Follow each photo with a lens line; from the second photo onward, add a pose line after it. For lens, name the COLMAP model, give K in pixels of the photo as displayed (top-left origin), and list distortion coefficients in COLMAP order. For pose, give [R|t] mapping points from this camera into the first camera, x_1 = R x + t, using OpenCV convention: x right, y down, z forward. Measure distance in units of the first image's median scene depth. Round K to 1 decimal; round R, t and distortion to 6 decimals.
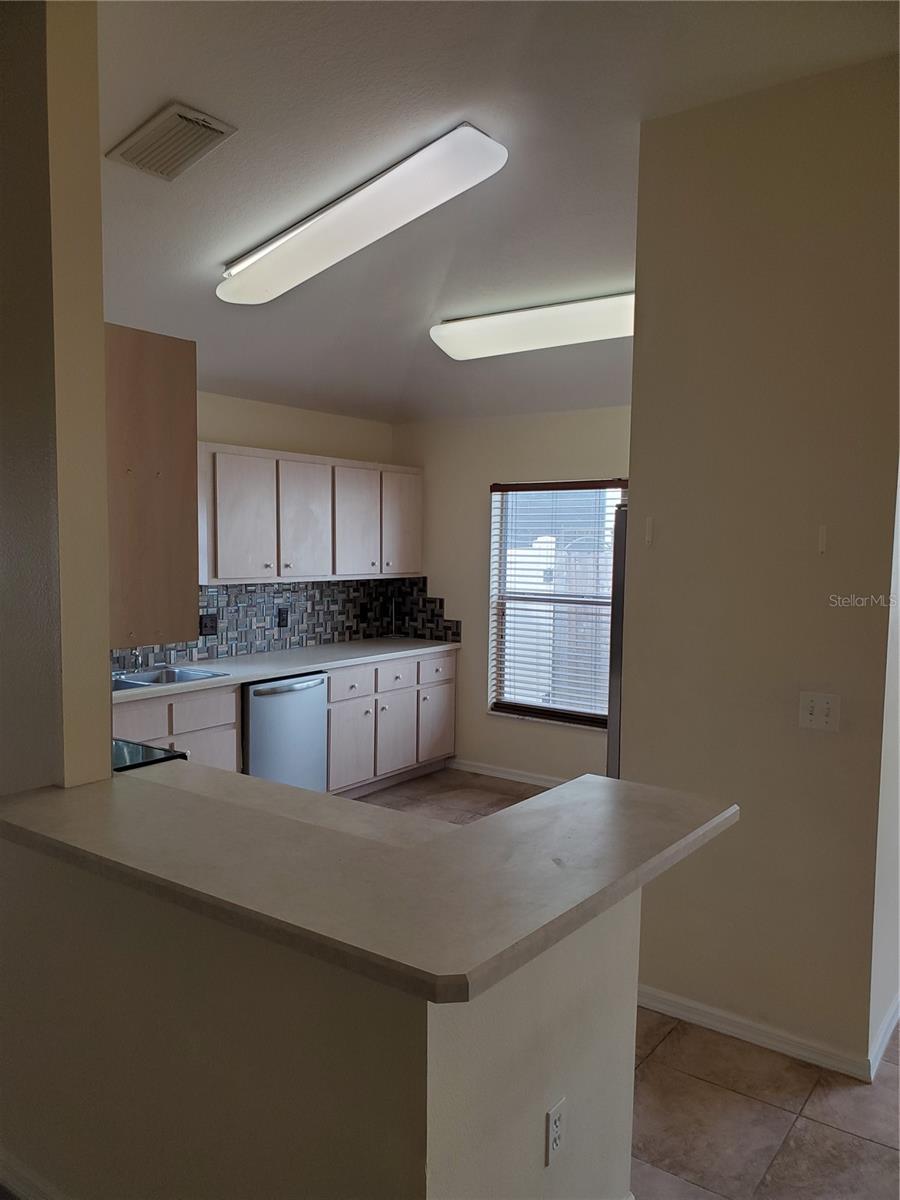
lens RADIAL K [[942.0, 0, 446.7], [0, 942.0, 597.2], [0, 0, 1]] dist [0.025051, -0.002684]
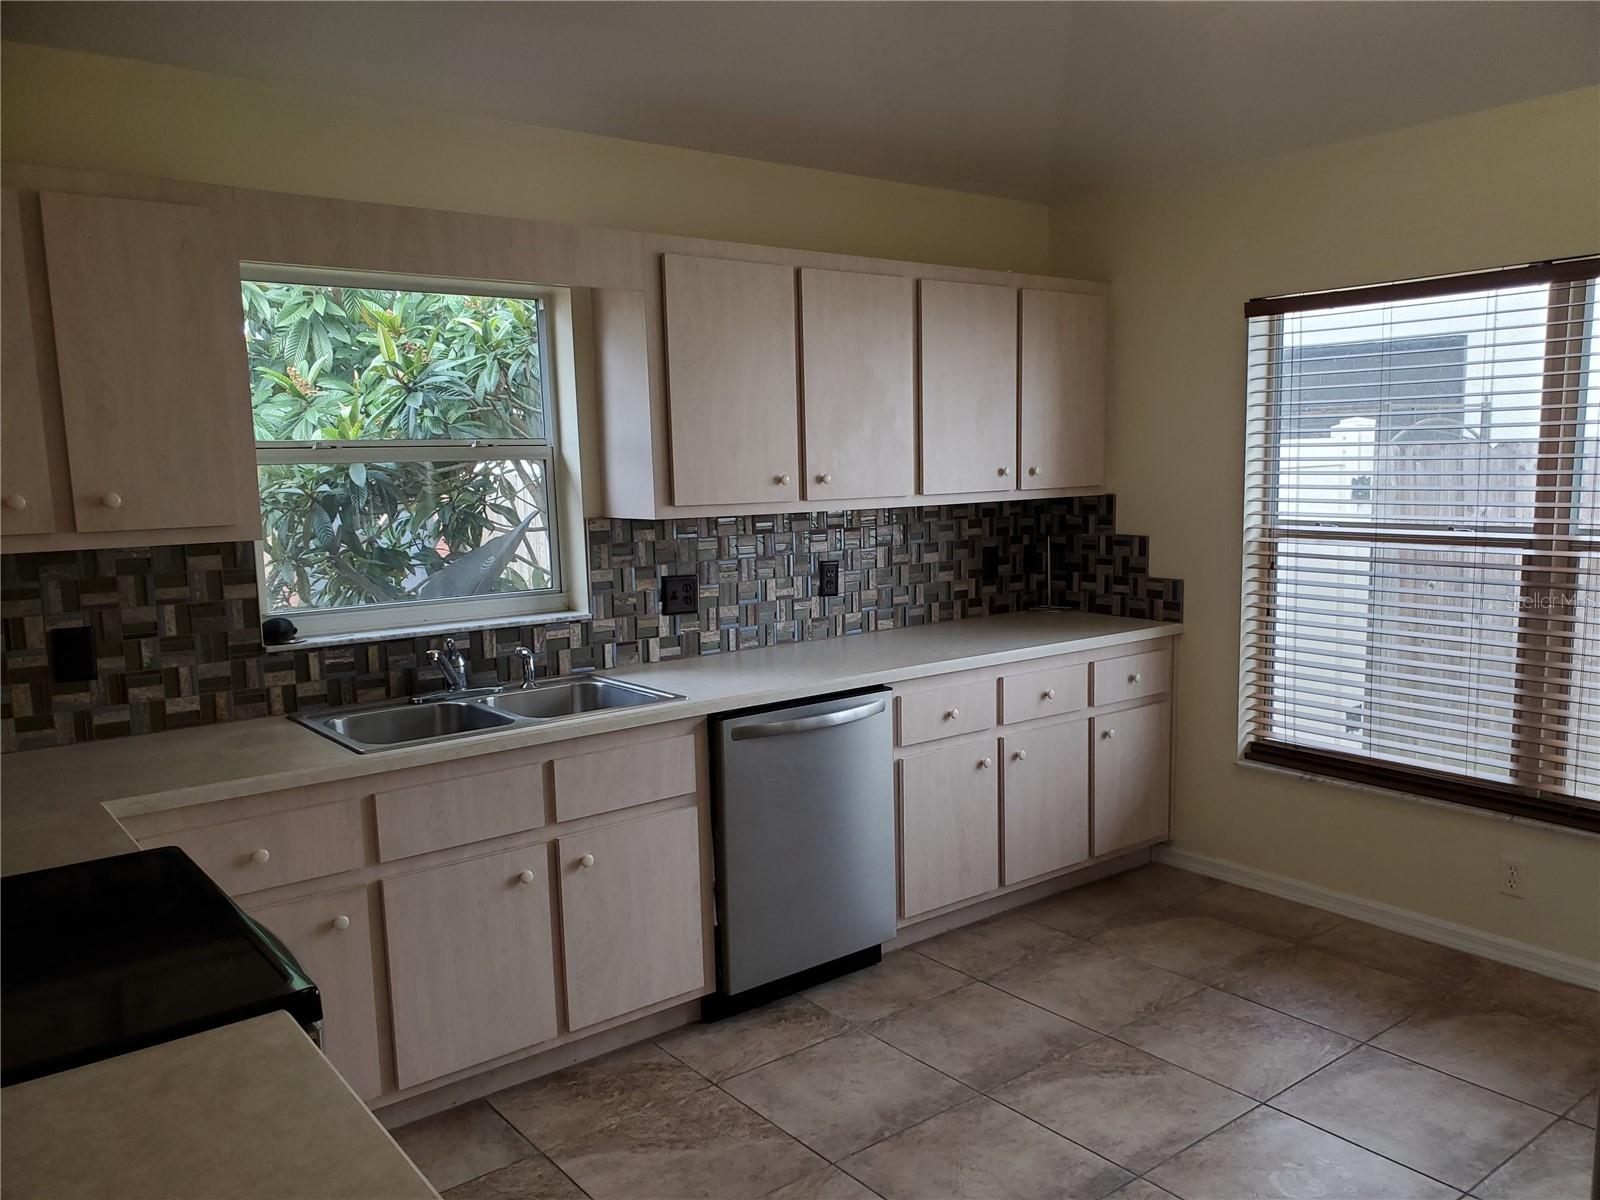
lens RADIAL K [[1256.0, 0, 808.2], [0, 1256.0, 620.6], [0, 0, 1]] dist [0.025051, -0.002684]
pose [[0.957123, 0.003296, -0.289662, 0.019573], [0.016444, 0.997705, 0.065687, -0.001079], [0.289213, -0.067633, 0.954872, 0.305141]]
